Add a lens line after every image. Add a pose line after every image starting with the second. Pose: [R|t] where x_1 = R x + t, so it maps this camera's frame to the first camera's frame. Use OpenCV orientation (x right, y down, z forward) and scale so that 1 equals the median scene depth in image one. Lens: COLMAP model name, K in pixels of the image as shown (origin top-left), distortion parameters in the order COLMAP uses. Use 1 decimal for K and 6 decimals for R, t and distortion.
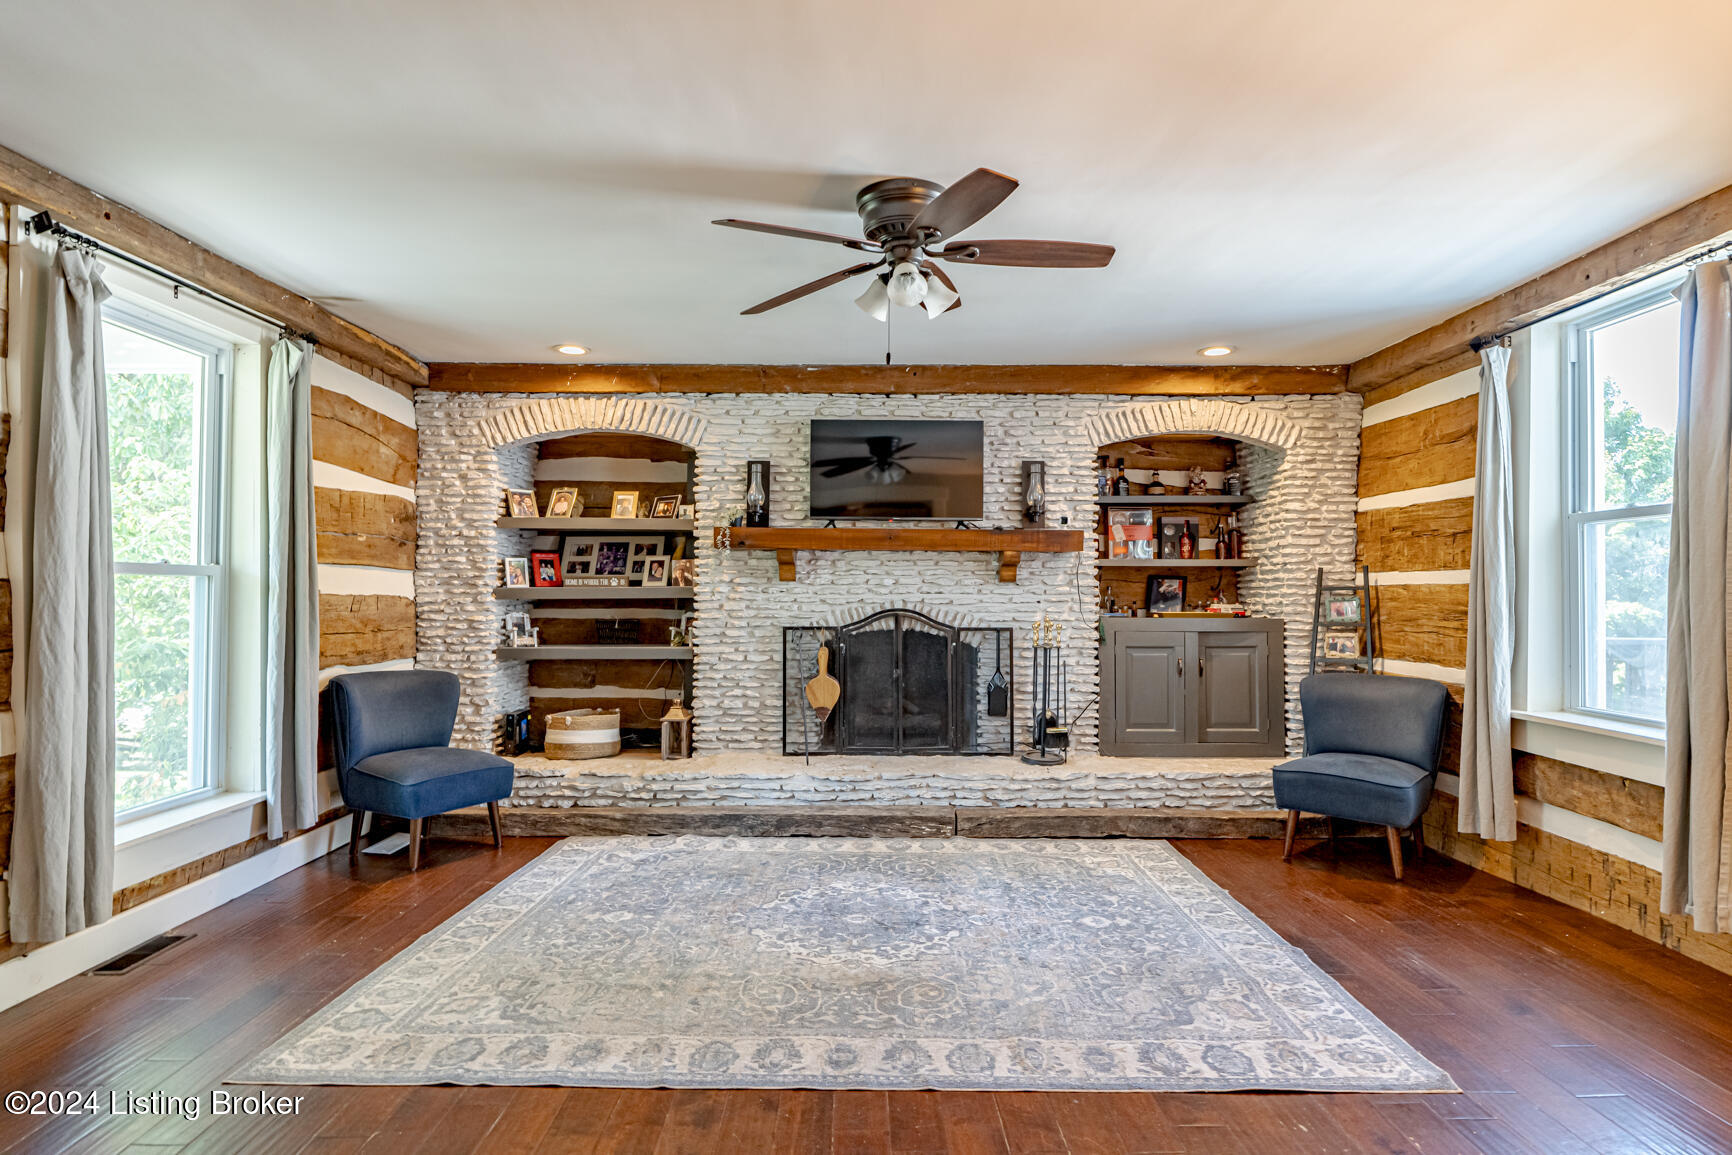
lens RADIAL K [[907.7, 0, 865.7], [0, 907.7, 607.4], [0, 0, 1]] dist [-0.017113, 0.000508]
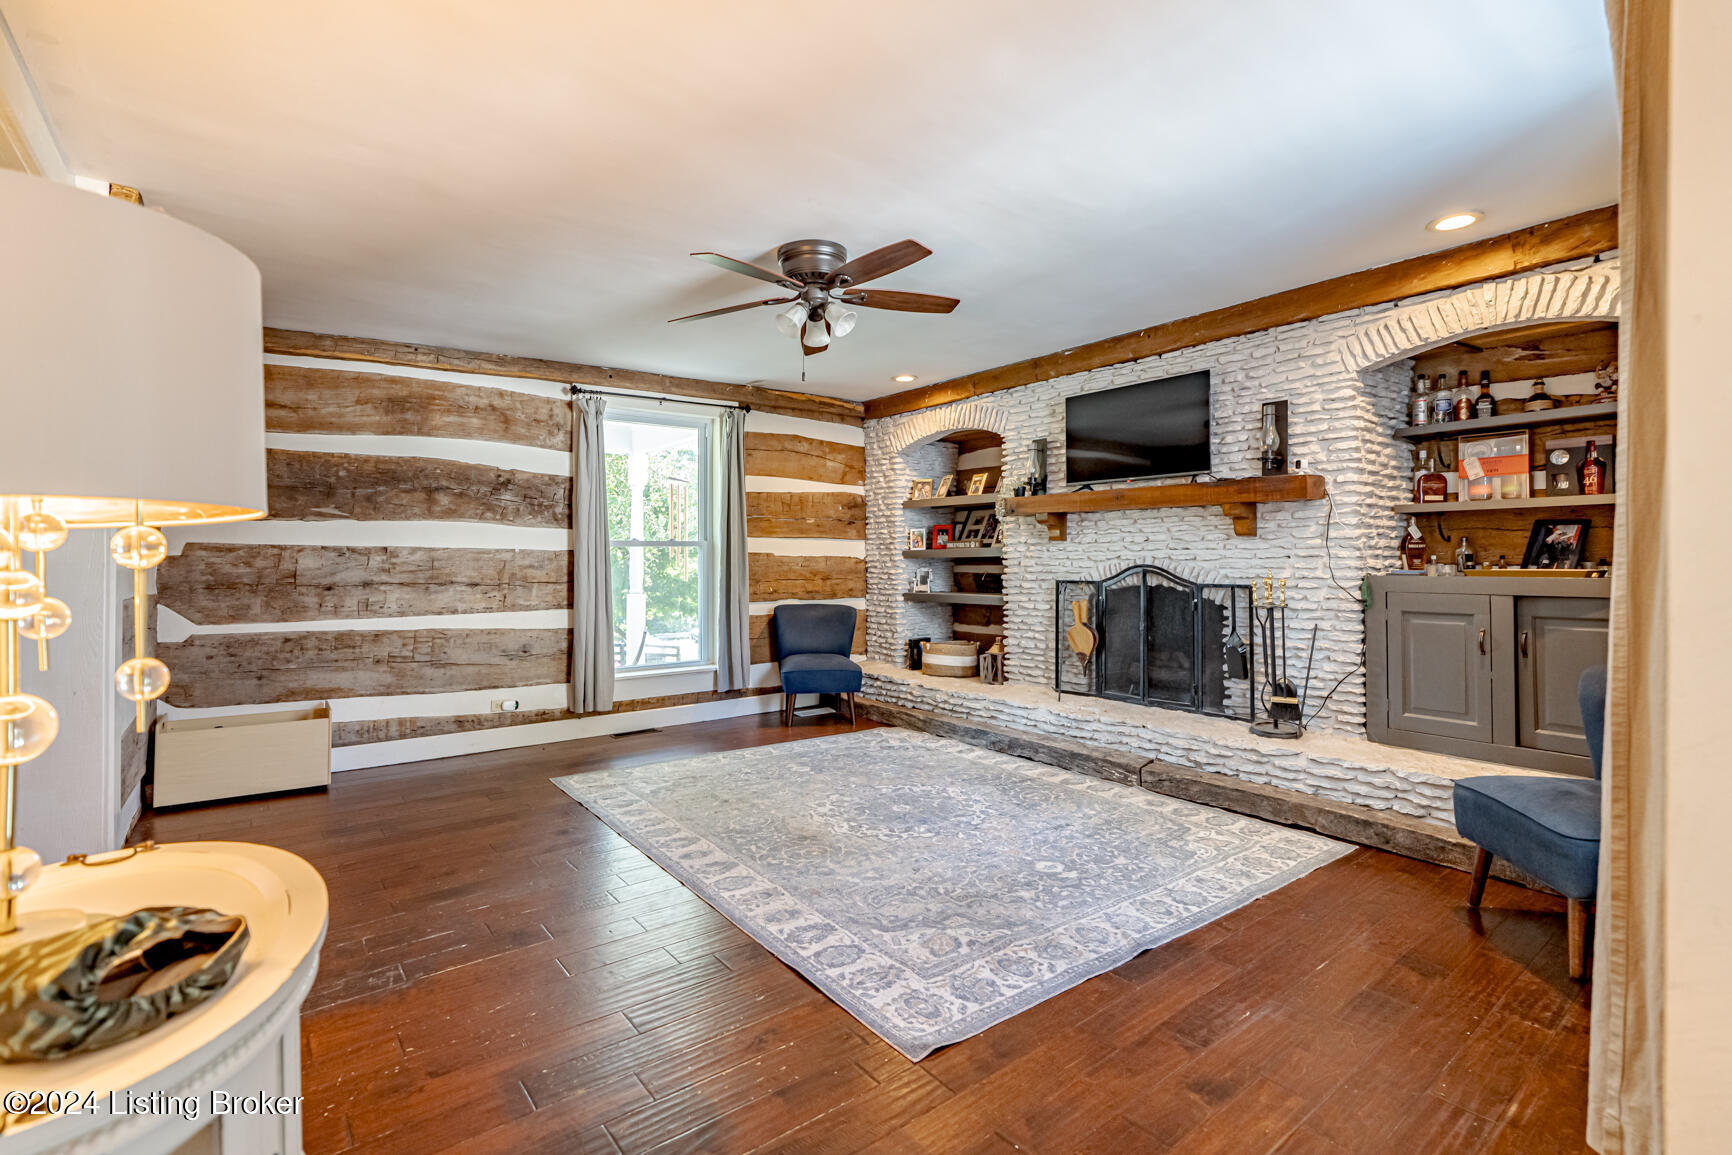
lens RADIAL K [[791.6, 0, 866.0], [0, 791.6, 577.5], [0, 0, 1]] dist [-0.014227, 0.000586]
pose [[0.610517, 0.011728, -0.791916, 0.570806], [-0.001542, 0.999906, 0.013619, 0.004299], [0.792002, -0.007093, 0.610478, 0.197811]]
